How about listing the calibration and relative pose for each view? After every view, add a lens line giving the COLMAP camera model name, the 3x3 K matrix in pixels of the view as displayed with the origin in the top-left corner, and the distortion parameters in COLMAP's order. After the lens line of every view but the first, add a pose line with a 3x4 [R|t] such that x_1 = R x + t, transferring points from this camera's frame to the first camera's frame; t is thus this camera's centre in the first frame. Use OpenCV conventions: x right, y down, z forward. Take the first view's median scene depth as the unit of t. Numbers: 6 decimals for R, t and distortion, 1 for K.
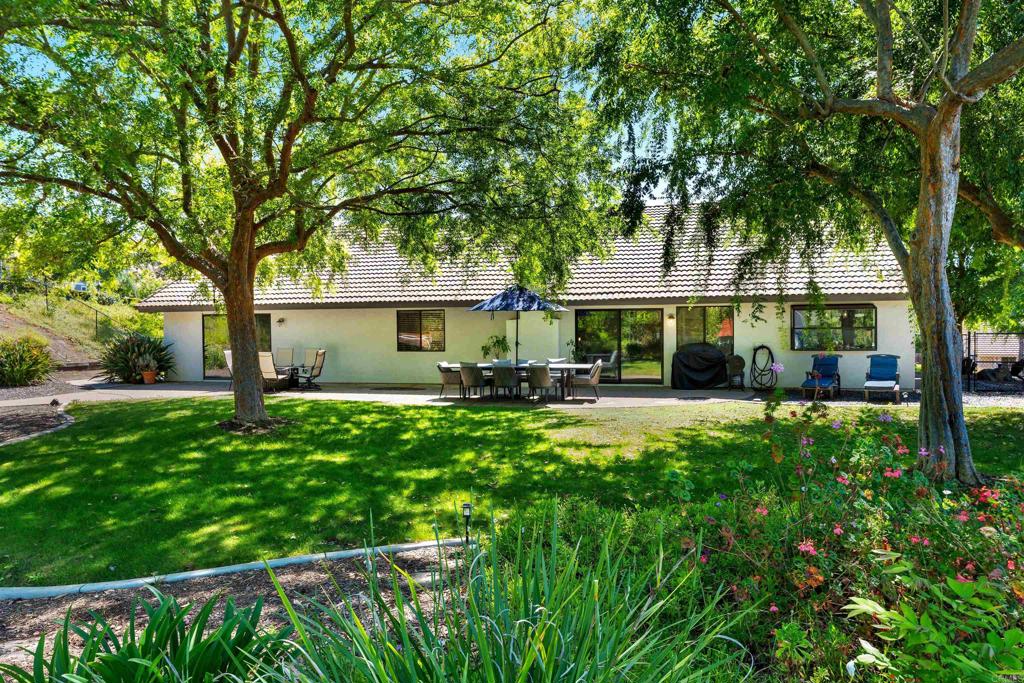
lens RADIAL K [[676.5, 0, 512.2], [0, 676.5, 341.7], [0, 0, 1]] dist [0.004971, -0.000438]
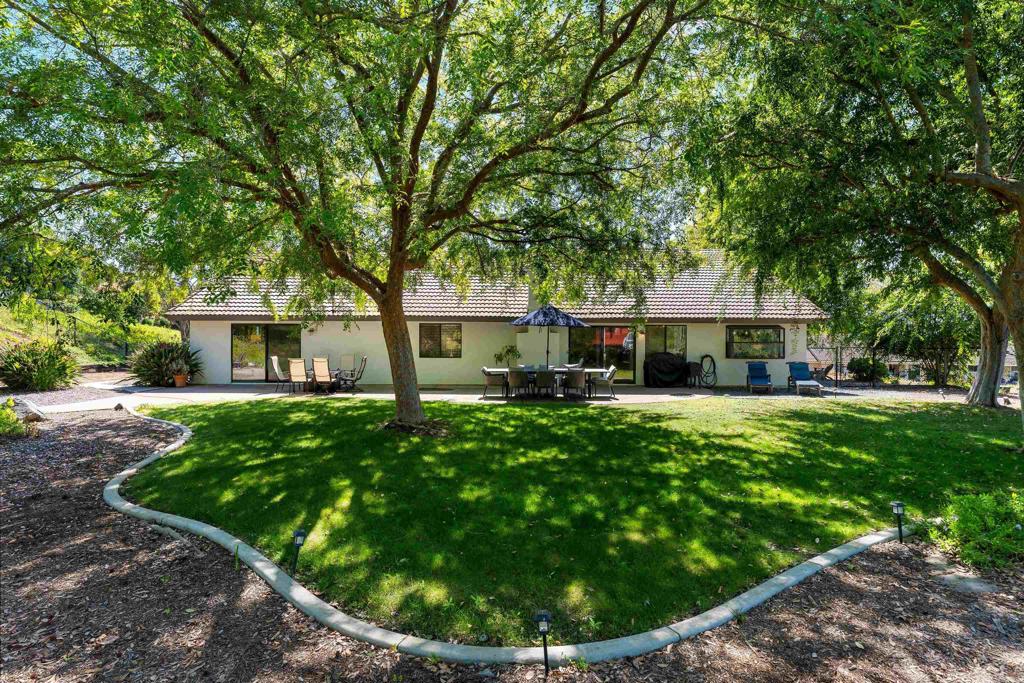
lens RADIAL K [[514.0, 0, 511.9], [0, 514.0, 342.6], [0, 0, 1]] dist [-0.000827, 0.000113]
pose [[0.970873, 0.010558, 0.239362, -0.251010], [-0.007396, 0.999873, -0.014101, -0.001002], [-0.239481, 0.011920, 0.970828, 0.087247]]
